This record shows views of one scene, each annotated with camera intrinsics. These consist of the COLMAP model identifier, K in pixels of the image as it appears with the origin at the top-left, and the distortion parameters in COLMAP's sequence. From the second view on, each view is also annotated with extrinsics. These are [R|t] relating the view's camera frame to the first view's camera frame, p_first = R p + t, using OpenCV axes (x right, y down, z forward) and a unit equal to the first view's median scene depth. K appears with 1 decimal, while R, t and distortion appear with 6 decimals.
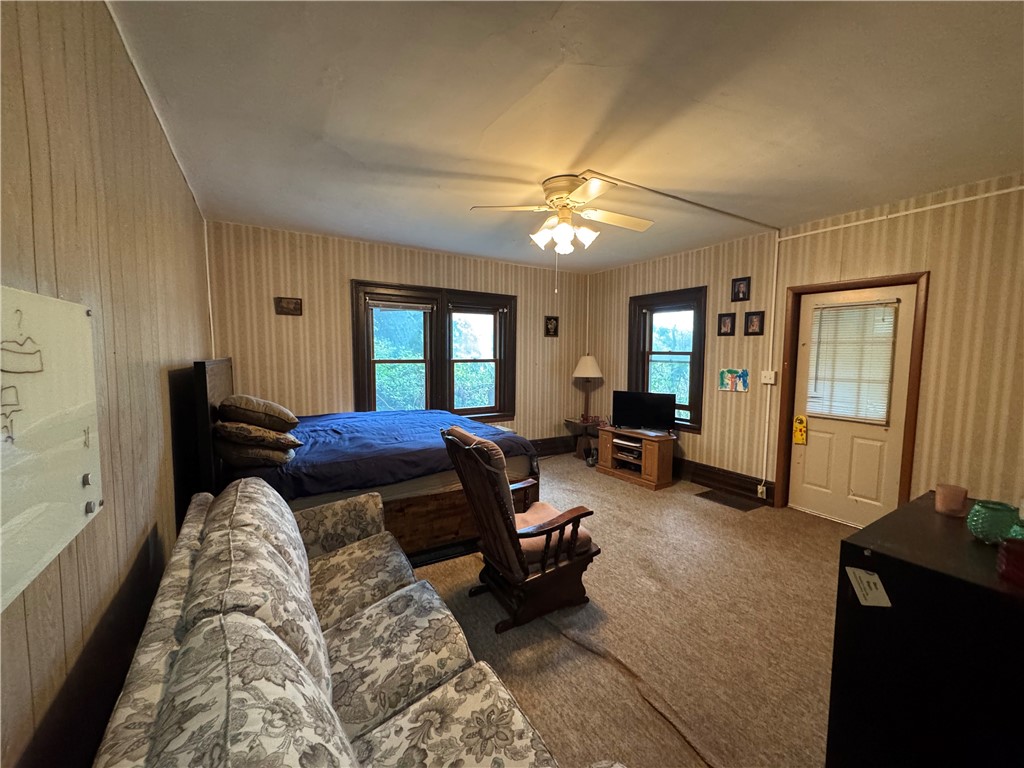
lens RADIAL K [[407.5, 0, 512.0], [0, 407.5, 384.0], [0, 0, 1]] dist [-0.001071, -0.000135]
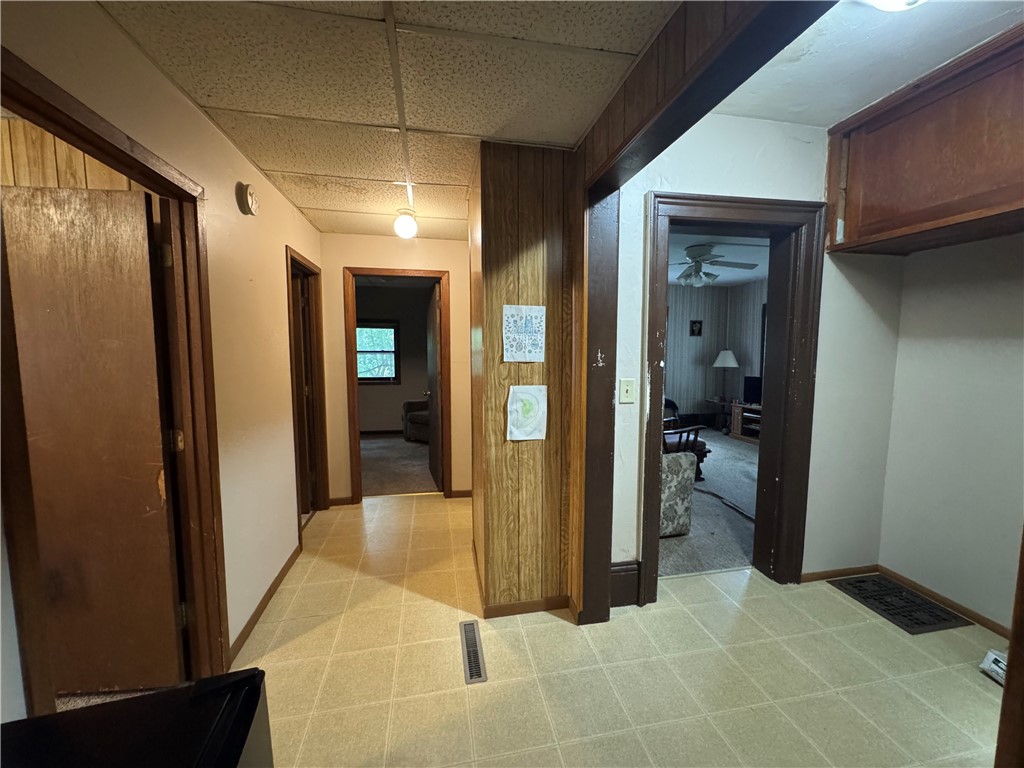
lens RADIAL K [[407.5, 0, 512.0], [0, 407.5, 384.0], [0, 0, 1]] dist [-0.001071, -0.000135]
pose [[0.938063, 0.024417, -0.345604, -0.001540], [-0.023457, 0.999701, 0.006962, 0.045361], [0.345671, 0.001576, 0.938354, -0.461789]]
